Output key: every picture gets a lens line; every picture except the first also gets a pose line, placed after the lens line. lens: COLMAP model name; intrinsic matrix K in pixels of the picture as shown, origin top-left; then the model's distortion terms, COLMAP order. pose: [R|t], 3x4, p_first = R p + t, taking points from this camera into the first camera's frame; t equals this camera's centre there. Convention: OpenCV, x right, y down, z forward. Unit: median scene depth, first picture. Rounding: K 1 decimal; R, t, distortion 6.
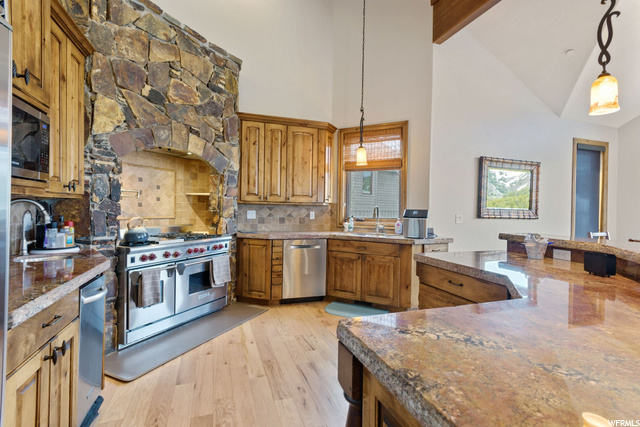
lens RADIAL K [[303.4, 0, 320.9], [0, 303.4, 211.1], [0, 0, 1]] dist [0.017893, -0.000409]
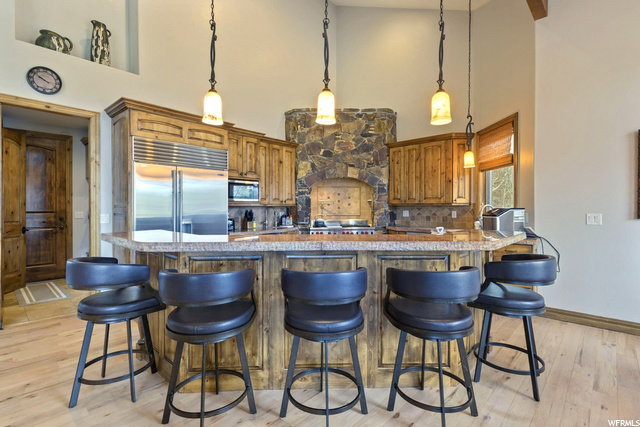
lens RADIAL K [[303.4, 0, 320.9], [0, 303.4, 211.1], [0, 0, 1]] dist [0.017893, -0.000409]
pose [[0.459969, -0.006826, -0.887909, 0.903621], [0.000357, 0.999972, -0.007503, 0.011790], [0.887935, 0.003134, 0.459958, 0.044340]]
